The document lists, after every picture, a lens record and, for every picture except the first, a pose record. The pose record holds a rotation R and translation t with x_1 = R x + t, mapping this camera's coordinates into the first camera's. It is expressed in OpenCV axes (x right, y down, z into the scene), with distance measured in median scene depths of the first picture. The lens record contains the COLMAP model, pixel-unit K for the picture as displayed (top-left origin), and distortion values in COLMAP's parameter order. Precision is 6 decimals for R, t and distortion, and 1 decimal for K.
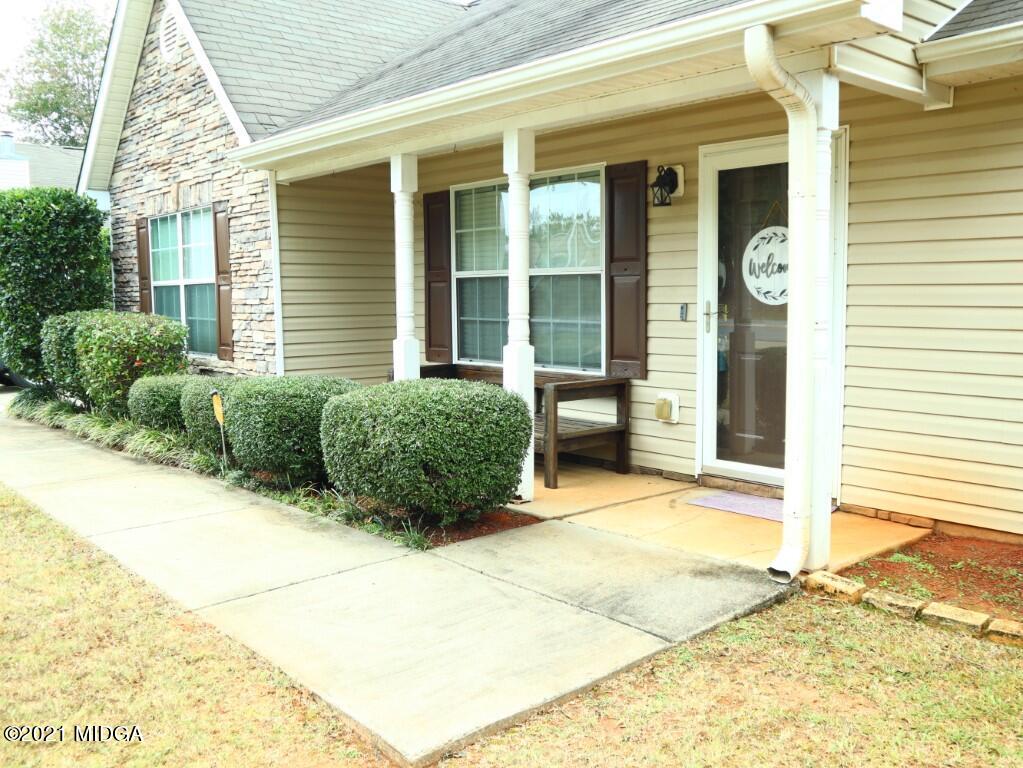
lens RADIAL K [[935.3, 0, 511.5], [0, 935.3, 384.0], [0, 0, 1]] dist [-0.041971, -0.001404]
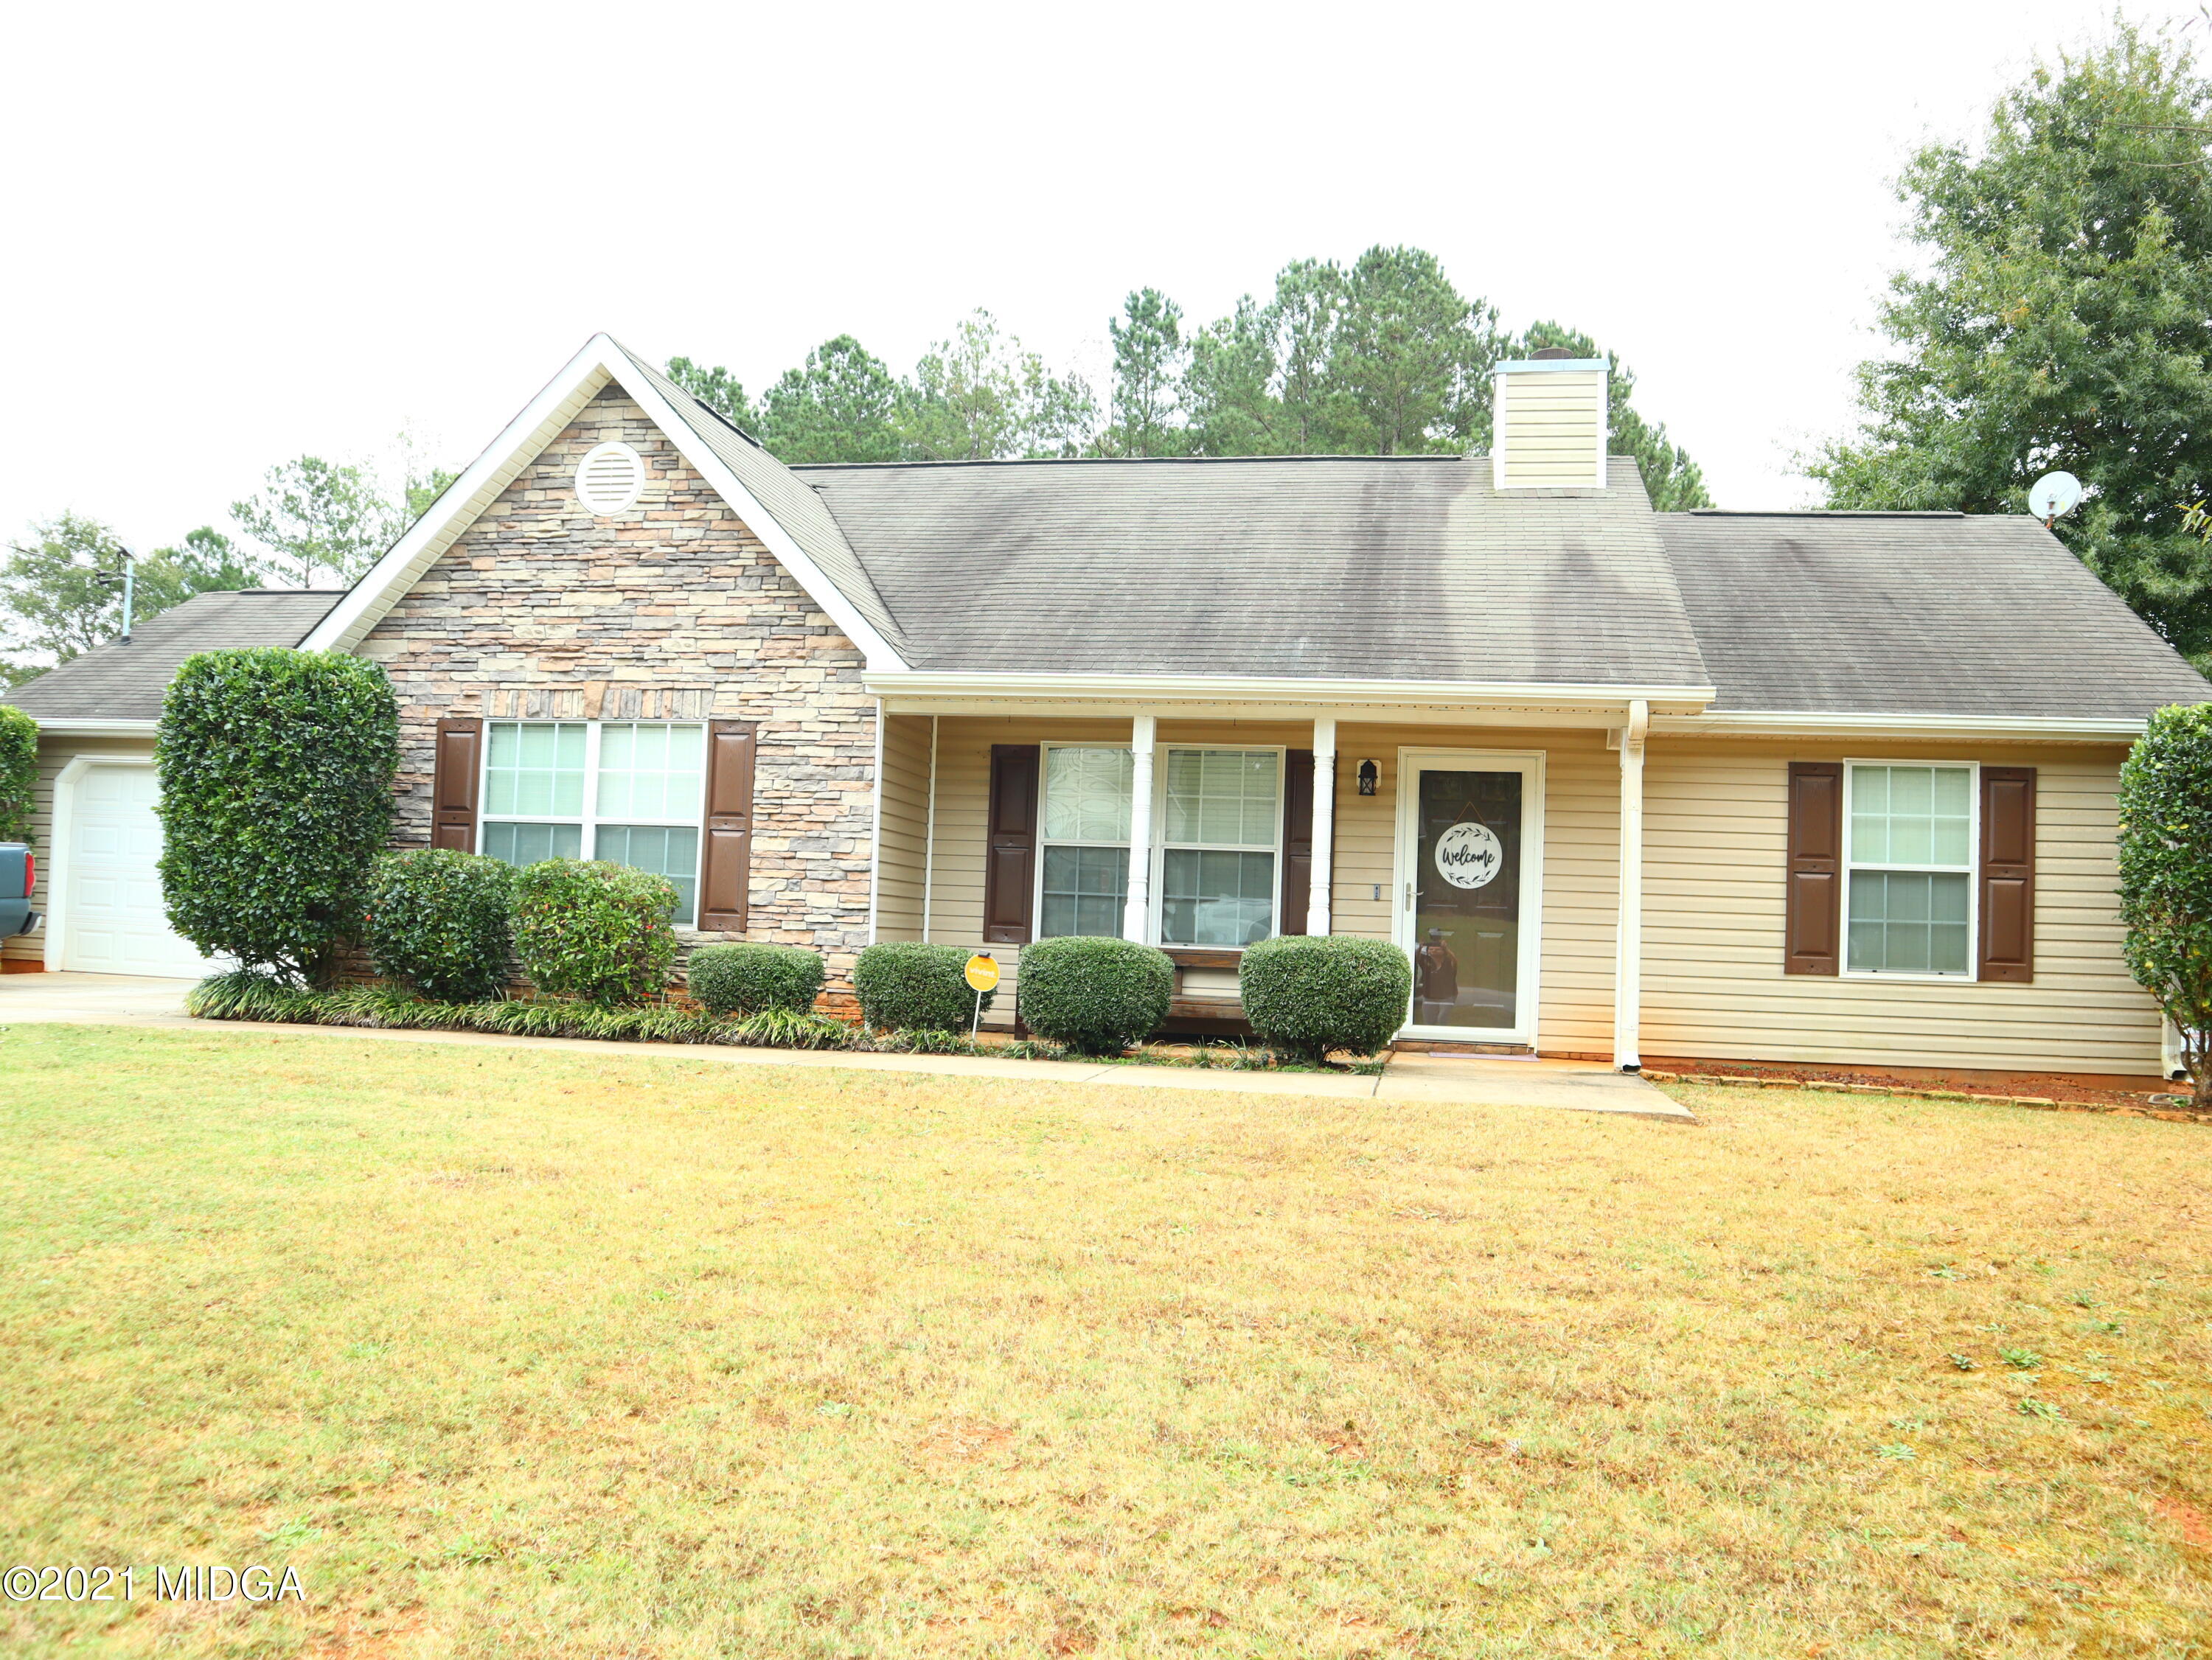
lens RADIAL K [[1734.5, 0, 1105.7], [0, 1734.5, 842.2], [0, 0, 1]] dist [-0.120998, 0.093998]
pose [[0.772030, 0.074858, 0.631162, -1.137449], [0.014452, 0.990716, -0.135181, 0.113794], [-0.635421, 0.113485, 0.763781, -0.300094]]
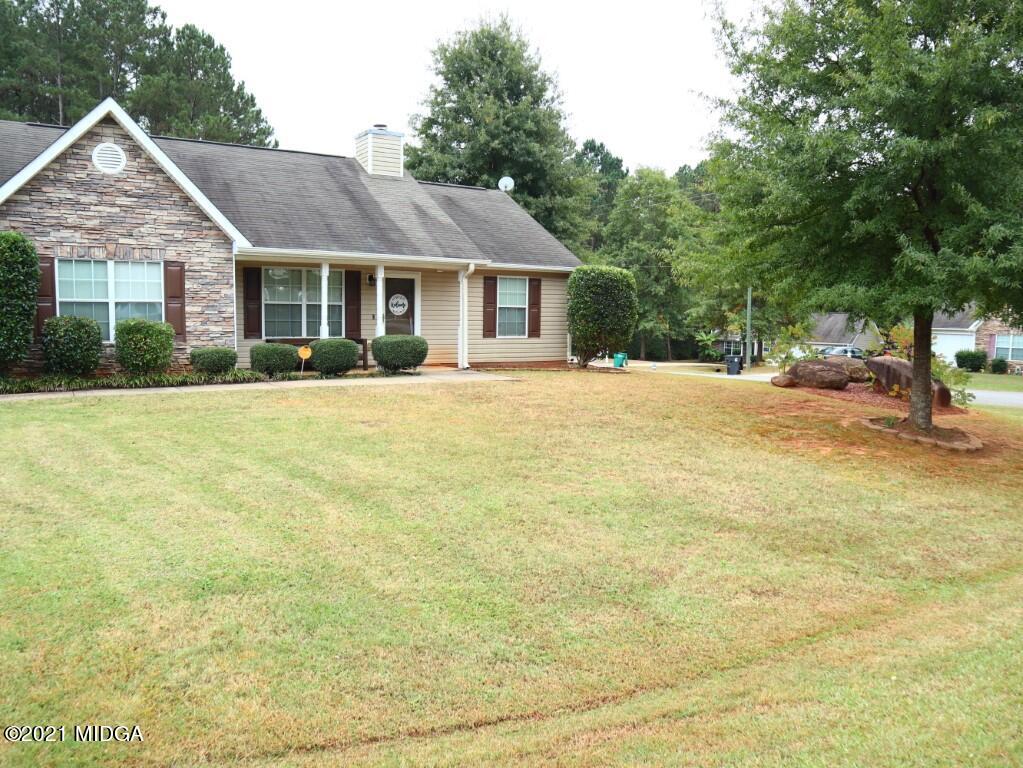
lens RADIAL K [[802.3, 0, 511.4], [0, 802.3, 389.6], [0, 0, 1]] dist [-0.120998, 0.093998]
pose [[0.134265, -0.085771, 0.987227, -2.242051], [0.077494, 0.994105, 0.075829, 0.004206], [-0.987911, 0.066323, 0.140121, 0.092543]]
